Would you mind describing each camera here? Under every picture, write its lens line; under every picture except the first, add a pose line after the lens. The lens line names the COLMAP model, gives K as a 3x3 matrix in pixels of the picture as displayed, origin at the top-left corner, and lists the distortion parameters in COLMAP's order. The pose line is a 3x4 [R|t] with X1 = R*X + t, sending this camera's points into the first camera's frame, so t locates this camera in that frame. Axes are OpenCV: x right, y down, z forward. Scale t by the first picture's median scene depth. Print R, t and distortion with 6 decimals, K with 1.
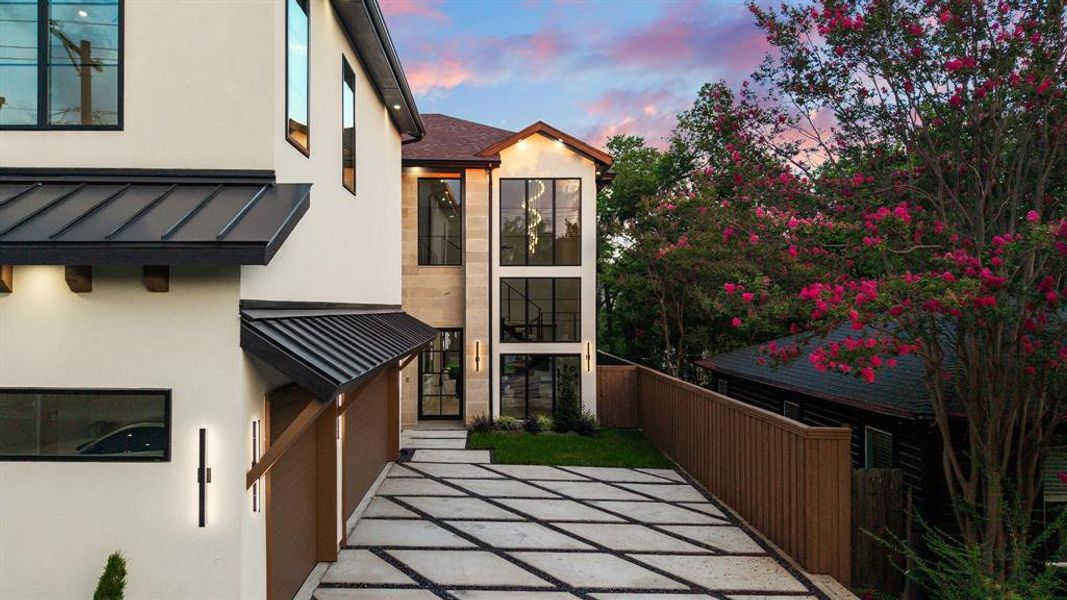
lens RADIAL K [[730.4, 0, 525.8], [0, 730.4, 299.3], [0, 0, 1]] dist [0.019076, -0.005431]
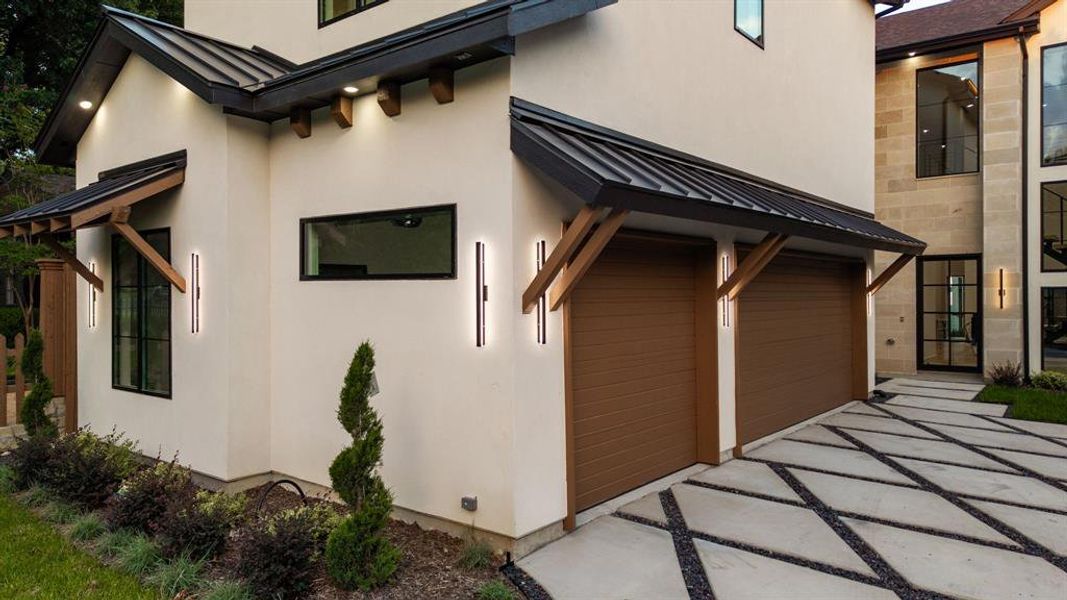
lens RADIAL K [[730.4, 0, 529.8], [0, 730.4, 305.4], [0, 0, 1]] dist [0.019076, -0.005431]
pose [[0.757936, 0.000252, -0.652329, 0.060832], [0.018416, 0.999593, 0.021784, 0.070303], [0.652069, -0.028524, 0.757623, 0.102889]]
